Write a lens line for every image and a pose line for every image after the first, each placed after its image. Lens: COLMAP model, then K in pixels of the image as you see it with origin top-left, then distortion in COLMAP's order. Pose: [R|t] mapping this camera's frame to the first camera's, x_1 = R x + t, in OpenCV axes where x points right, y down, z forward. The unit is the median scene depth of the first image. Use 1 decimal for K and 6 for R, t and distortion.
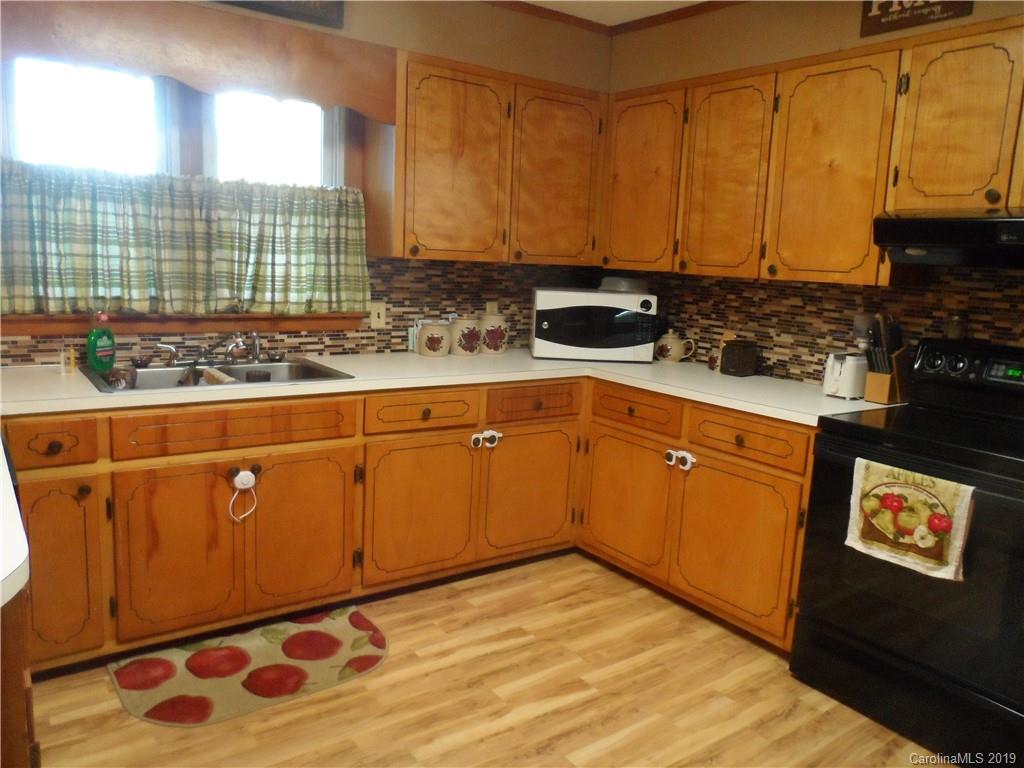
lens RADIAL K [[772.5, 0, 509.1], [0, 772.5, 383.3], [0, 0, 1]] dist [-0.024240, 0.012949]
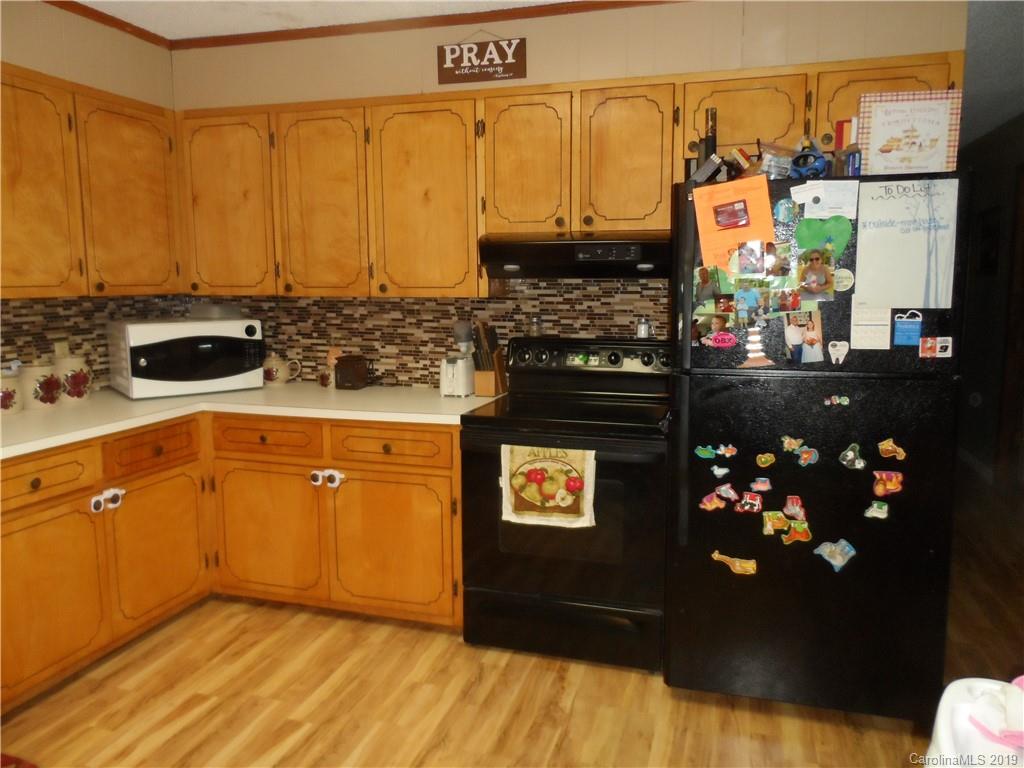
lens RADIAL K [[772.5, 0, 507.9], [0, 772.5, 383.3], [0, 0, 1]] dist [-0.024240, 0.012949]
pose [[0.792102, -0.129270, 0.596543, -0.181279], [0.135684, 0.990155, 0.034401, -0.028004], [-0.595117, 0.053692, 0.801843, 0.029641]]
